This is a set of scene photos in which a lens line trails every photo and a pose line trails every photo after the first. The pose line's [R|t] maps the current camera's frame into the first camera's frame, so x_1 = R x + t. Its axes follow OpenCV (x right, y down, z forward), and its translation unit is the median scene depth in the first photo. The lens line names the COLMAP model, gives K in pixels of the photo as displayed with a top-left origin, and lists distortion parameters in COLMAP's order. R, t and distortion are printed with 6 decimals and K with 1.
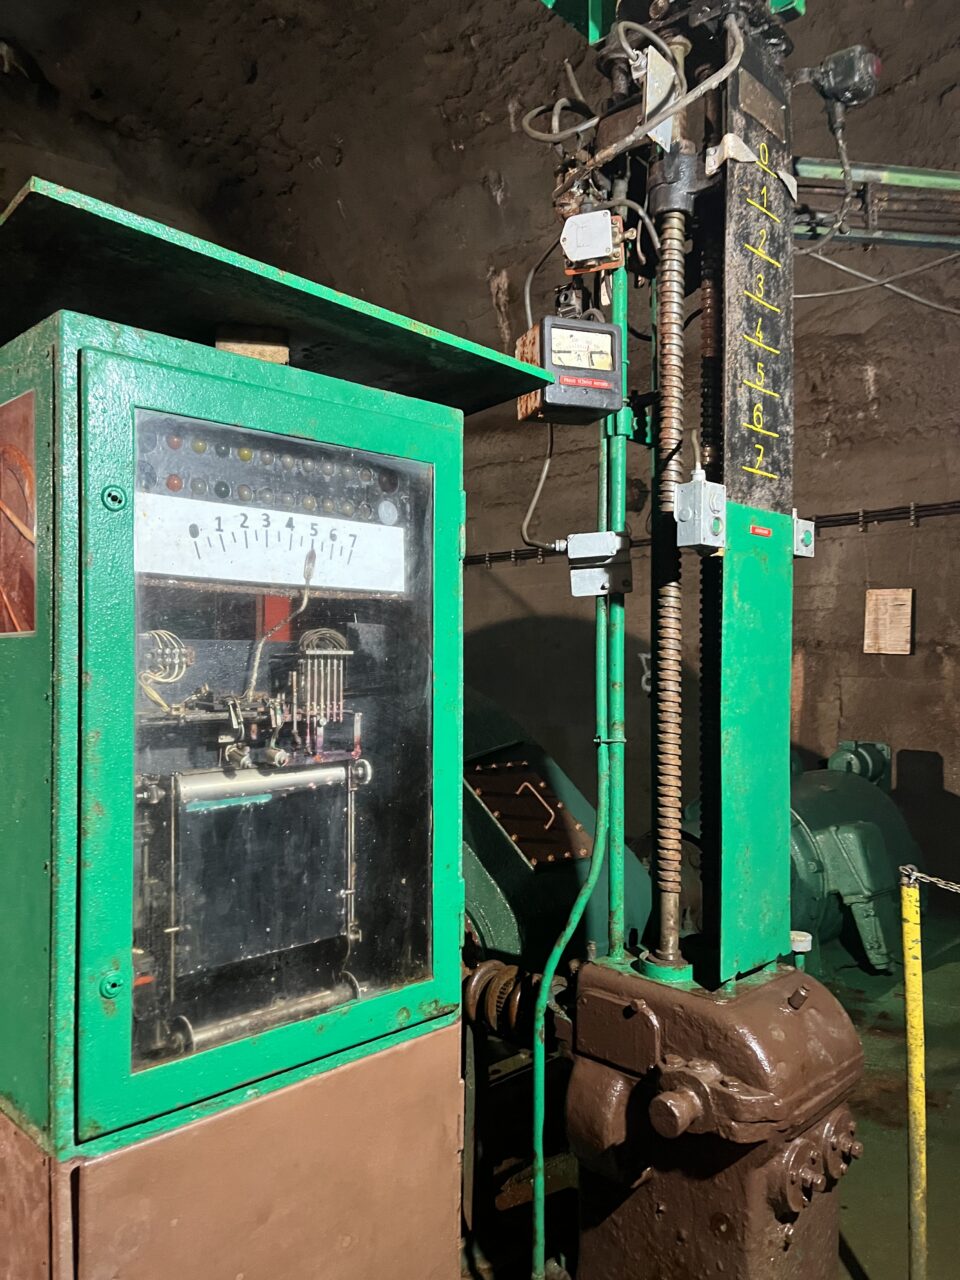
lens RADIAL K [[959.3, 0, 480.0], [0, 959.3, 640.0], [0, 0, 1]] dist [0.065360, -0.089710]
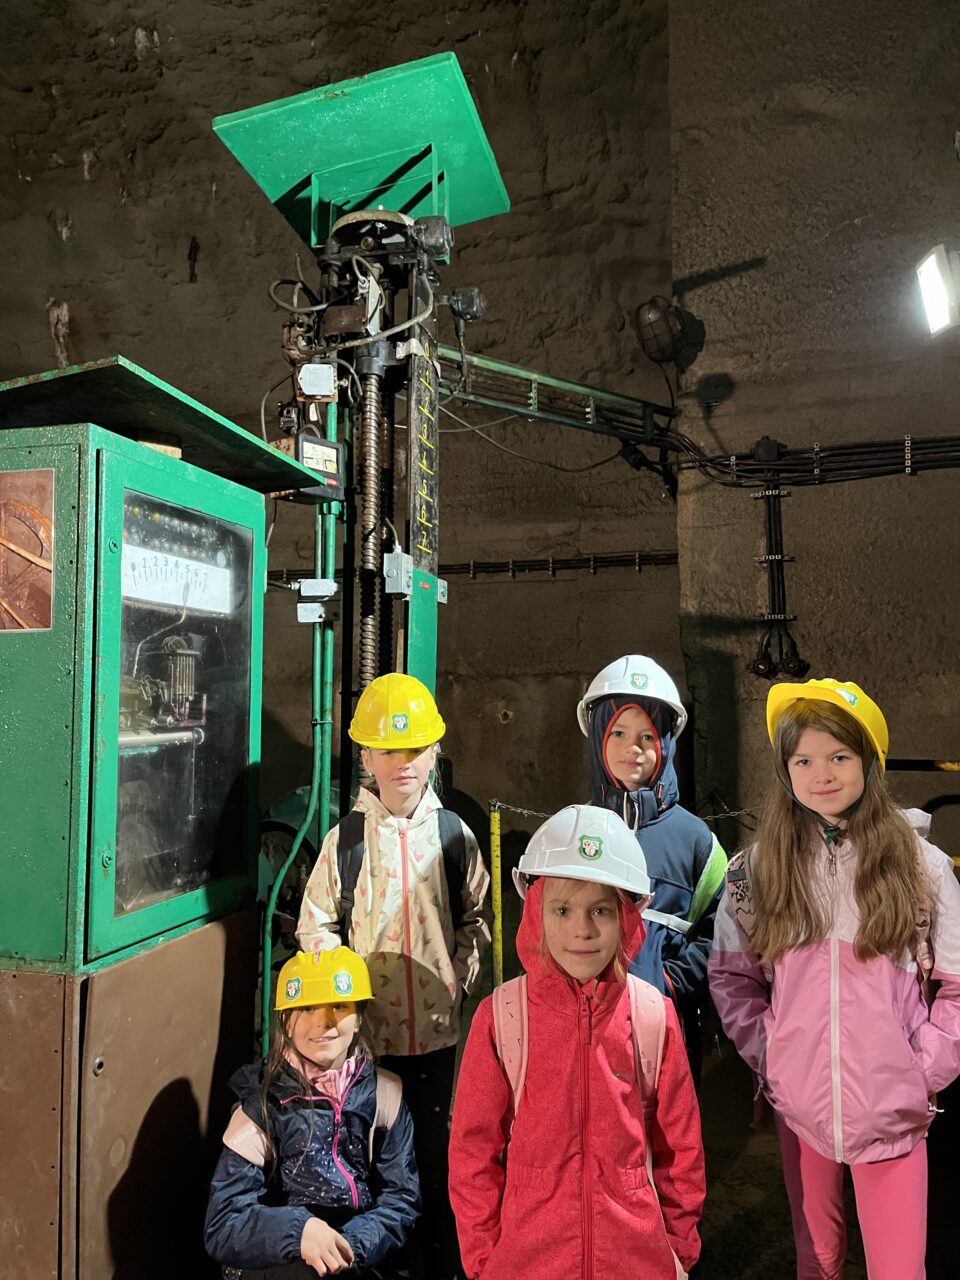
lens RADIAL K [[938.6, 0, 480.0], [0, 938.6, 640.0], [0, 0, 1]] dist [0.064315, -0.108968]
pose [[0.871426, 0.031281, 0.489529, -0.370923], [-0.012555, 0.999060, -0.041492, 0.037856], [-0.490367, 0.030011, 0.870999, -0.372423]]
